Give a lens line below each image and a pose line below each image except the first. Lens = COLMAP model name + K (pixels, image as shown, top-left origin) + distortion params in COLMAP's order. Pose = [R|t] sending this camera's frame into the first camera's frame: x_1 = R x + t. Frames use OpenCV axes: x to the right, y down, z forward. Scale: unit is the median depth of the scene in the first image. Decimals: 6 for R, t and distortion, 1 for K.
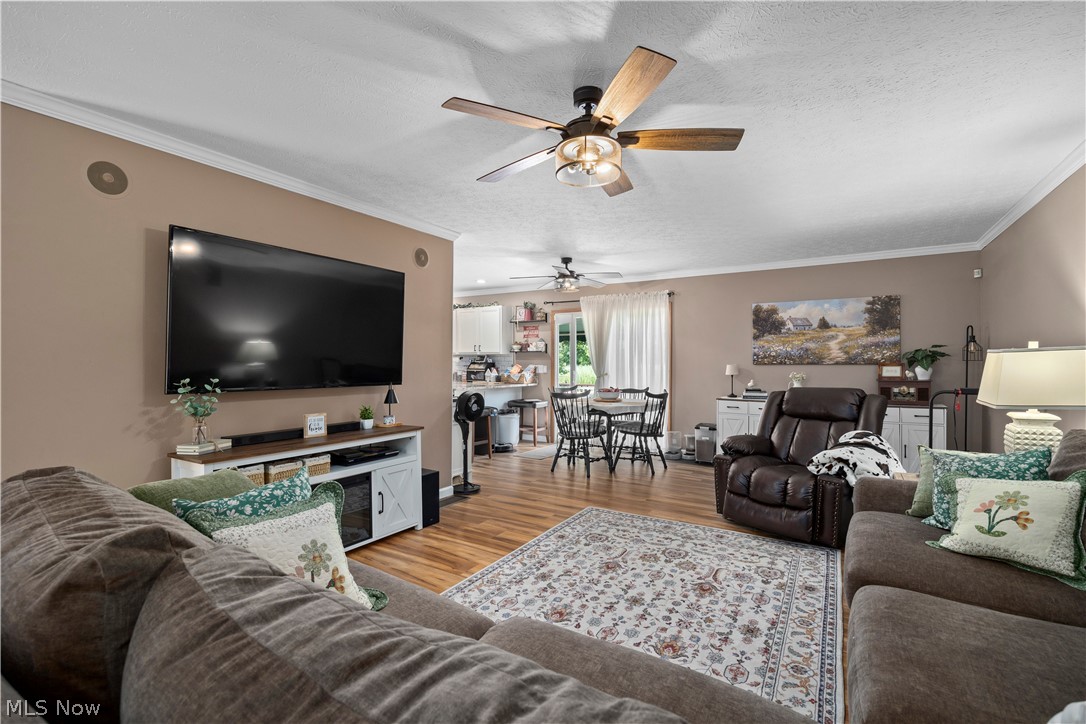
lens RADIAL K [[480.4, 0, 523.7], [0, 480.4, 361.5], [0, 0, 1]] dist [-0.017147, 0.000496]
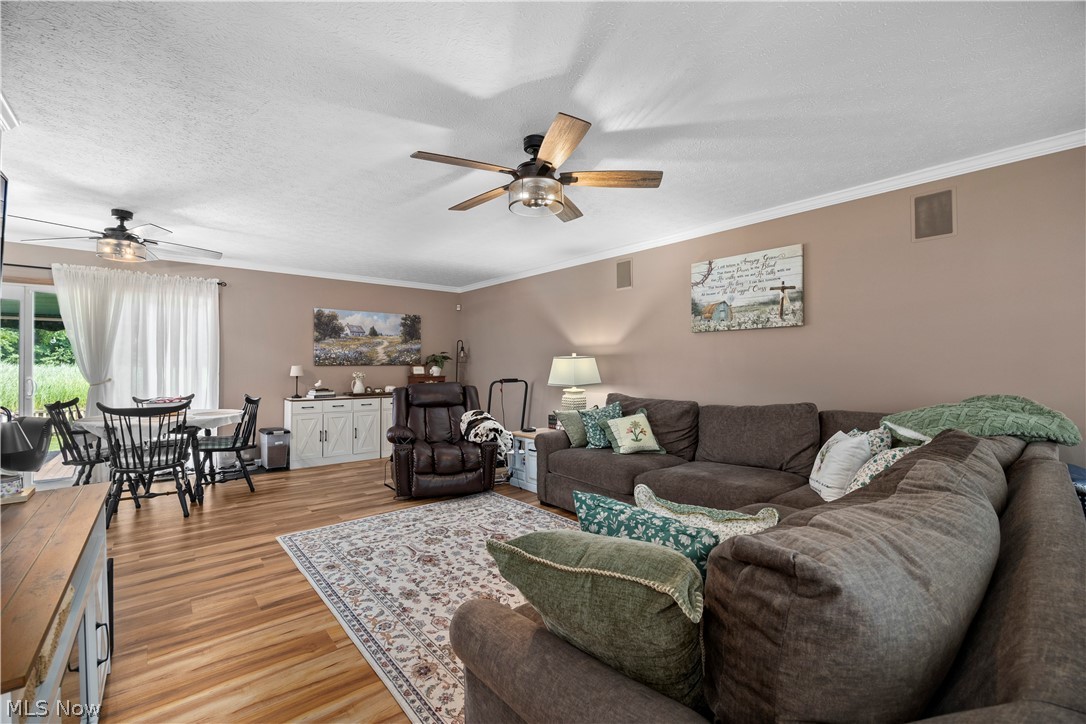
lens RADIAL K [[460.4, 0, 539.7], [0, 460.4, 361.3], [0, 0, 1]] dist [-0.008632, 0.000129]
pose [[0.287272, 0.004398, 0.957839, -0.611830], [-0.002606, 0.999989, -0.003810, -0.001111], [-0.957845, -0.001401, 0.287281, 0.412286]]
